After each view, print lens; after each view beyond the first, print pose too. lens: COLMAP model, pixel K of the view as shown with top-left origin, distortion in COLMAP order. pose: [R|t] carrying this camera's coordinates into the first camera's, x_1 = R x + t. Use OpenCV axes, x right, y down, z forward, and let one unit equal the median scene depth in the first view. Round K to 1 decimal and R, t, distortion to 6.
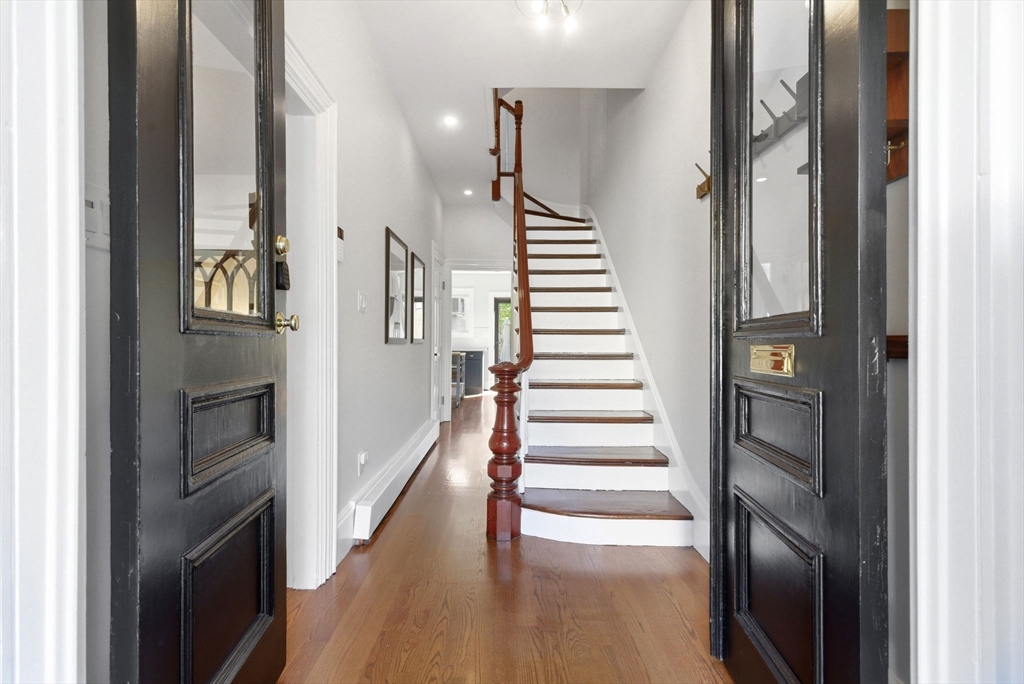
lens RADIAL K [[440.9, 0, 507.3], [0, 440.9, 342.4], [0, 0, 1]] dist [0.001470, 0.000402]
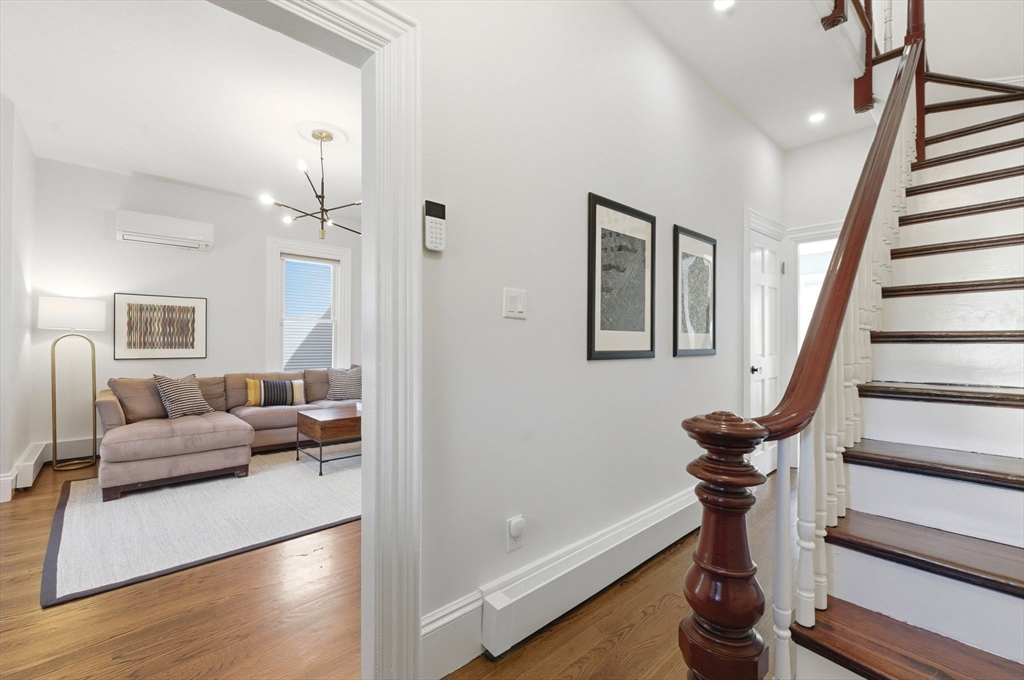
lens RADIAL K [[440.9, 0, 507.3], [0, 440.9, 340.4], [0, 0, 1]] dist [0.001470, 0.000402]
pose [[0.657524, -0.009873, -0.753369, 0.104820], [-0.002657, 0.999878, -0.015422, -0.012940], [0.753429, 0.012142, 0.657417, 0.290135]]
